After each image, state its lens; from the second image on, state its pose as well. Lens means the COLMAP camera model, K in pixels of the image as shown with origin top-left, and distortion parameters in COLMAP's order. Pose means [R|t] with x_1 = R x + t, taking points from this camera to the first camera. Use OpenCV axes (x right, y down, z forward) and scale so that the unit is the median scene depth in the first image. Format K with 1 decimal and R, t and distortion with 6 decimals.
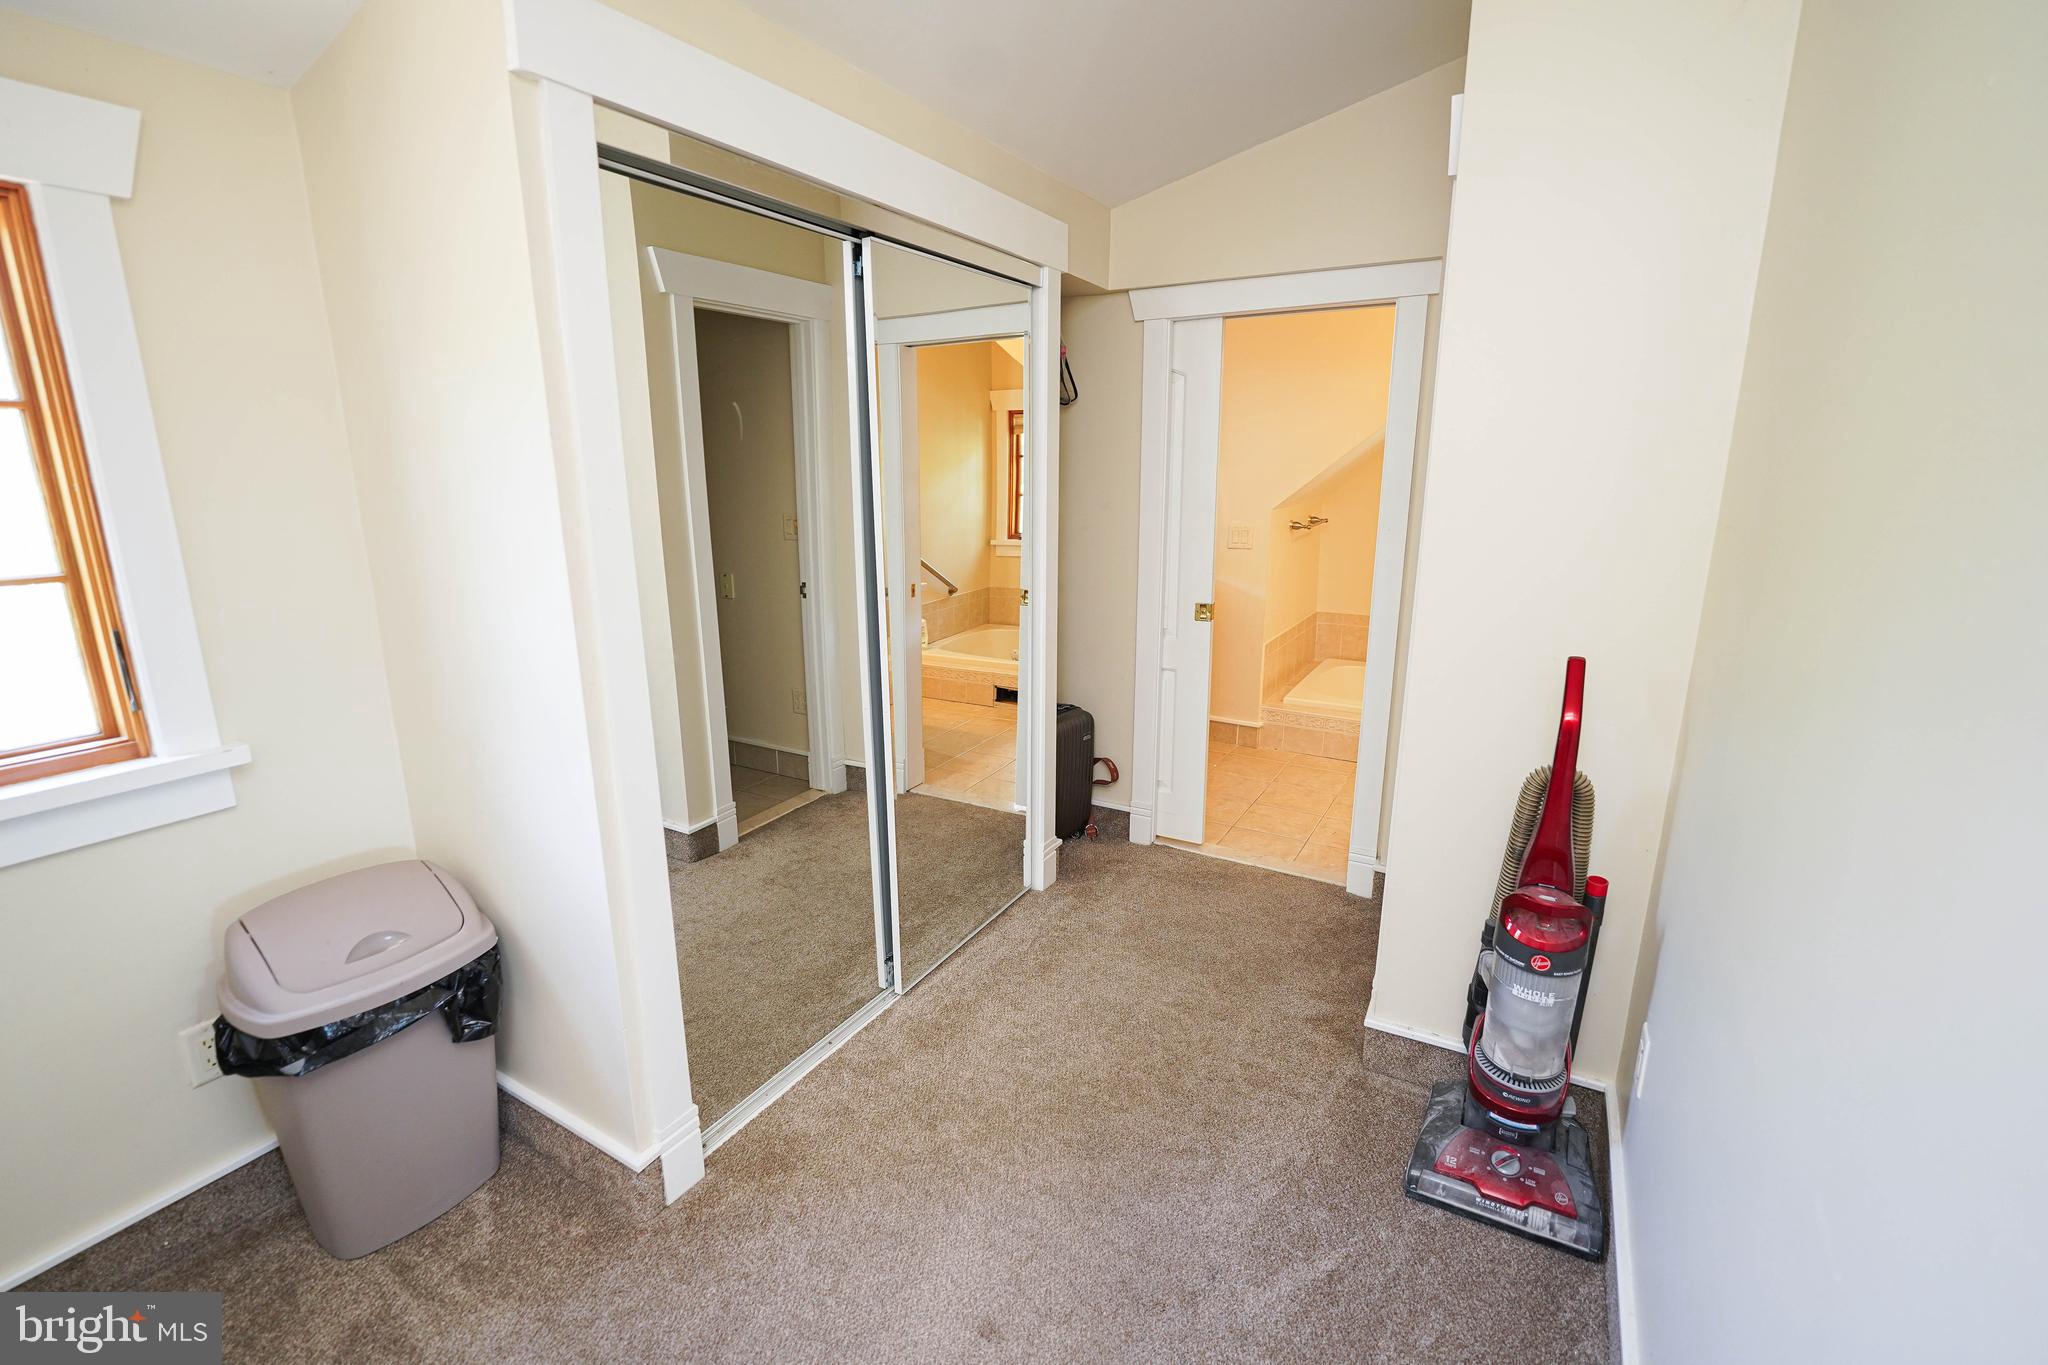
lens RADIAL K [[899.9, 0, 1009.7], [0, 899.9, 685.6], [0, 0, 1]] dist [-0.022173, -0.000511]
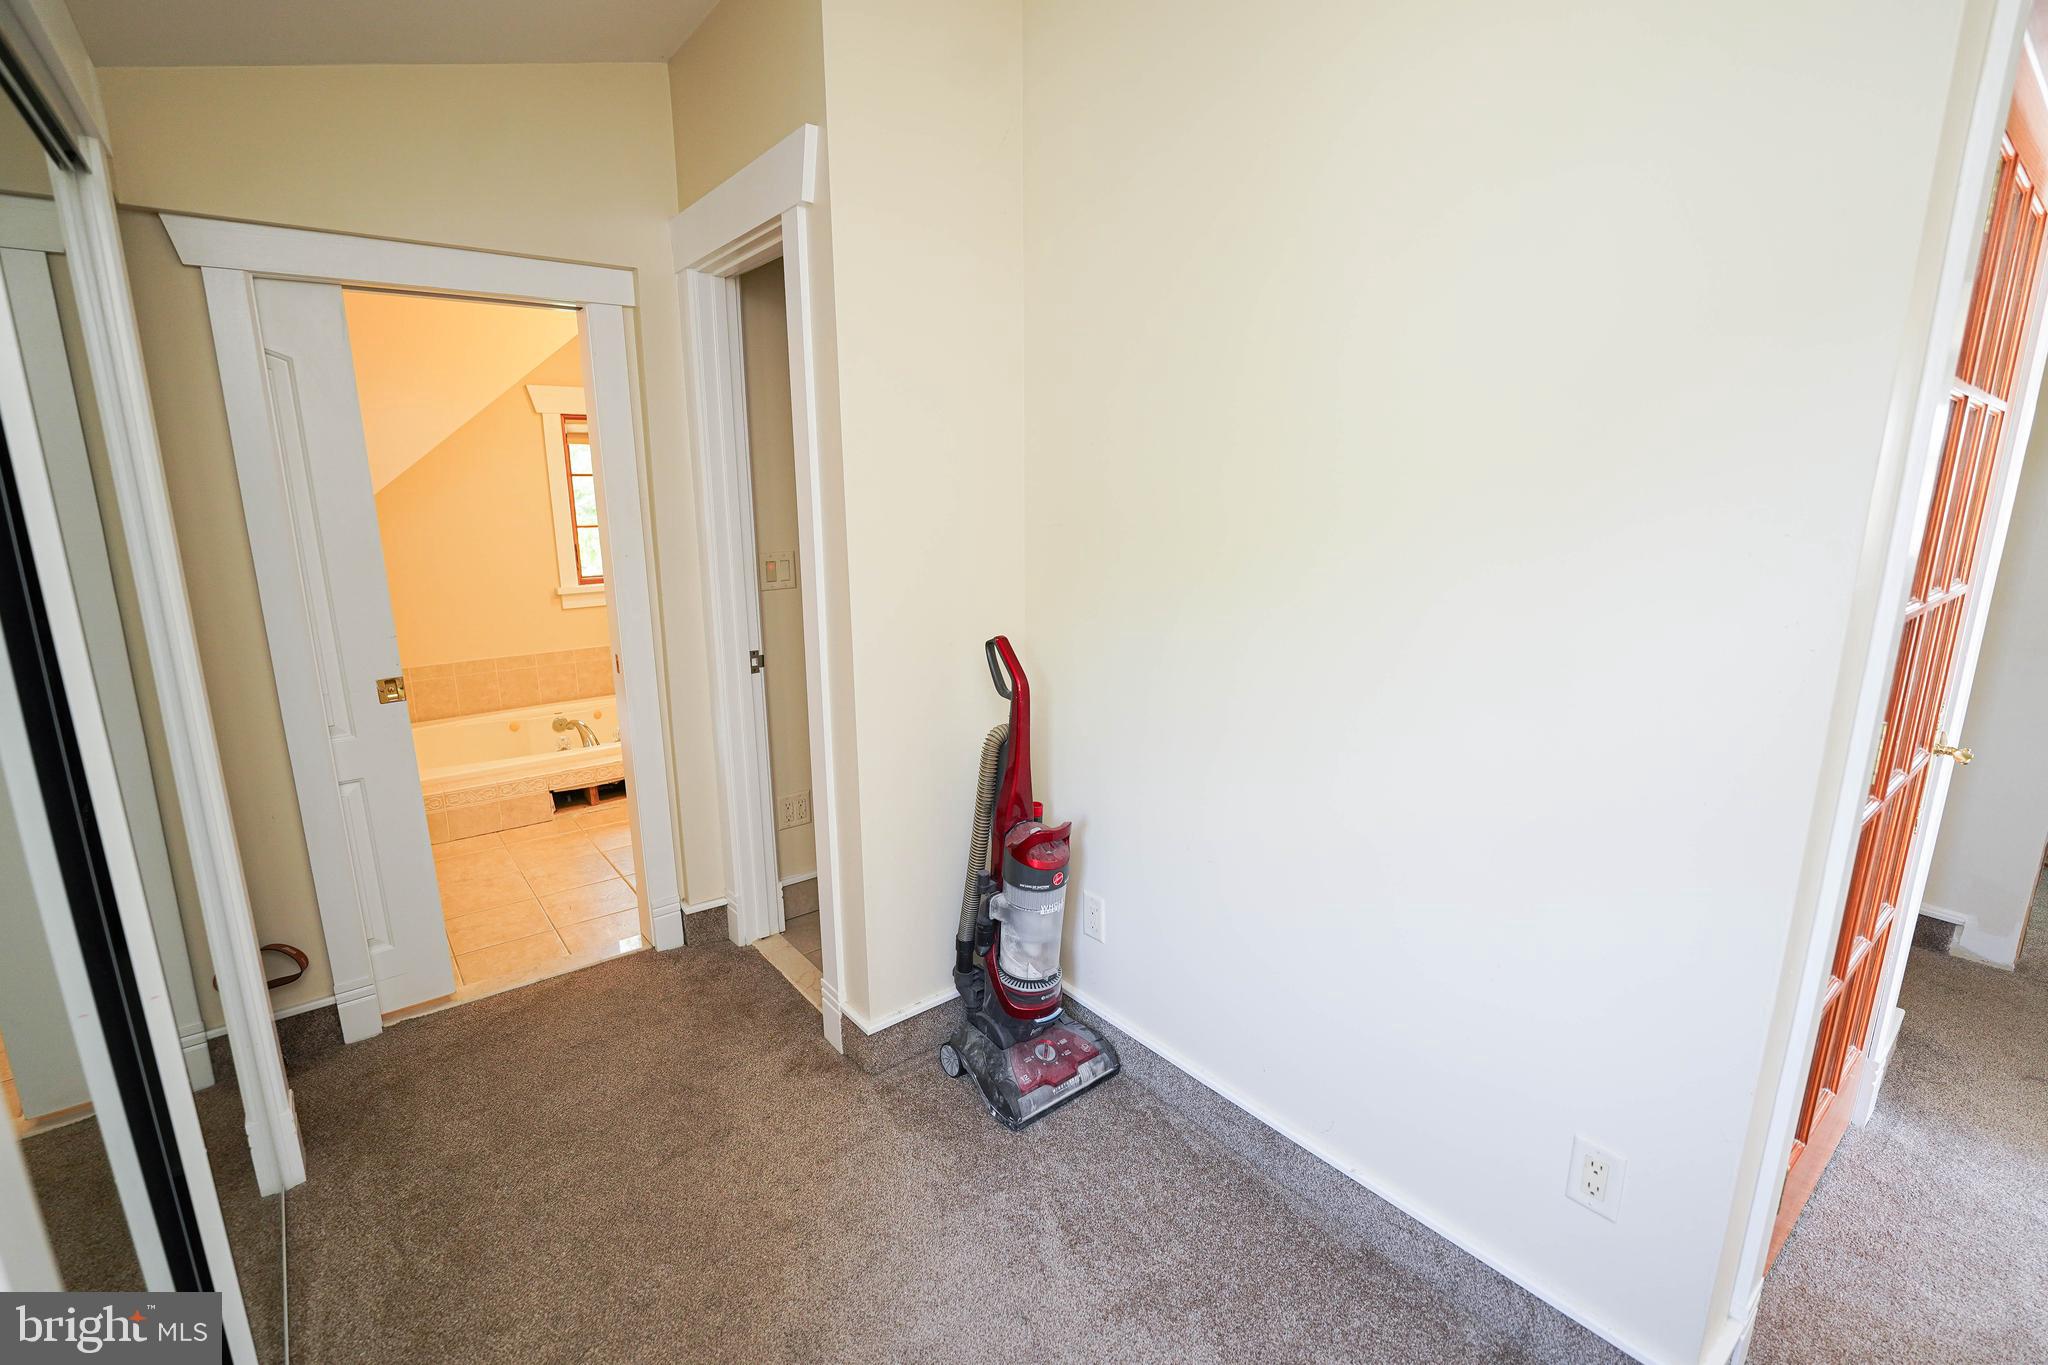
lens RADIAL K [[899.9, 0, 1009.7], [0, 899.9, 685.6], [0, 0, 1]] dist [-0.022173, -0.000511]
pose [[0.358676, -0.201959, 0.911353, -0.481052], [0.229023, 0.965513, 0.123826, -0.110707], [-0.904931, 0.164307, 0.392559, 0.489152]]
